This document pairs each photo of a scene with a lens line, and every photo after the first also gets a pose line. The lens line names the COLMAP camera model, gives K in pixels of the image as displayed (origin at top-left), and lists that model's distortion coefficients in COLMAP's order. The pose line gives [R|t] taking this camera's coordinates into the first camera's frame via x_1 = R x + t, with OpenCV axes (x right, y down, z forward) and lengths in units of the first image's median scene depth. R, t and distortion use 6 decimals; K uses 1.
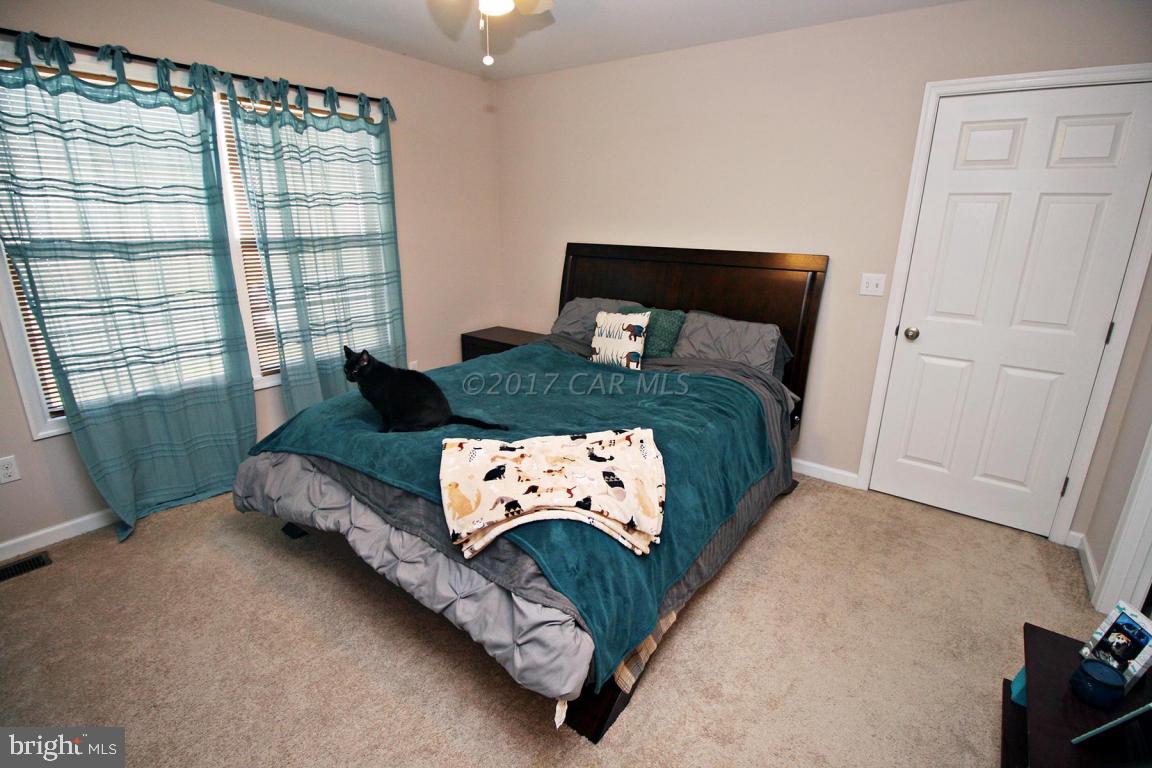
lens RADIAL K [[541.6, 0, 577.9], [0, 541.6, 381.6], [0, 0, 1]] dist [-0.001317, -0.010828]
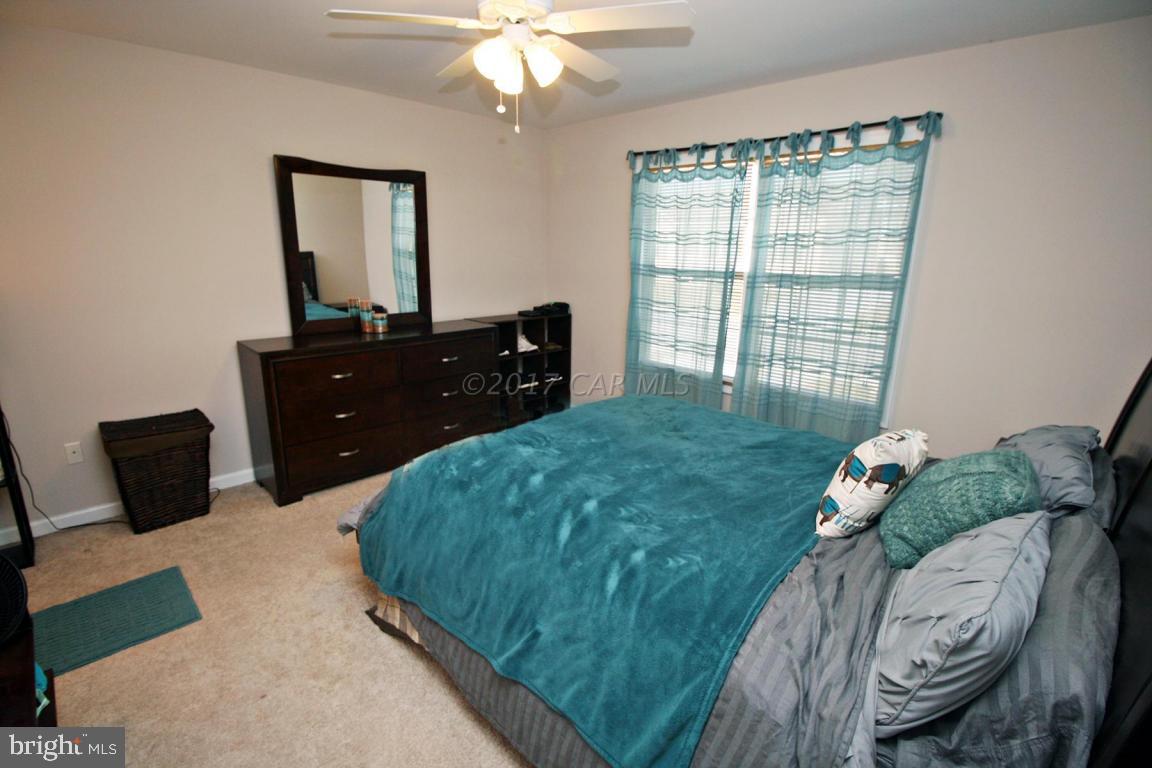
lens RADIAL K [[541.6, 0, 578.6], [0, 541.6, 384.1], [0, 0, 1]] dist [-0.001317, -0.010828]
pose [[-0.137828, 0.220971, -0.965492, 0.624402], [-0.307096, 0.917222, 0.253763, -0.211892], [0.941645, 0.331474, -0.058560, 0.744627]]
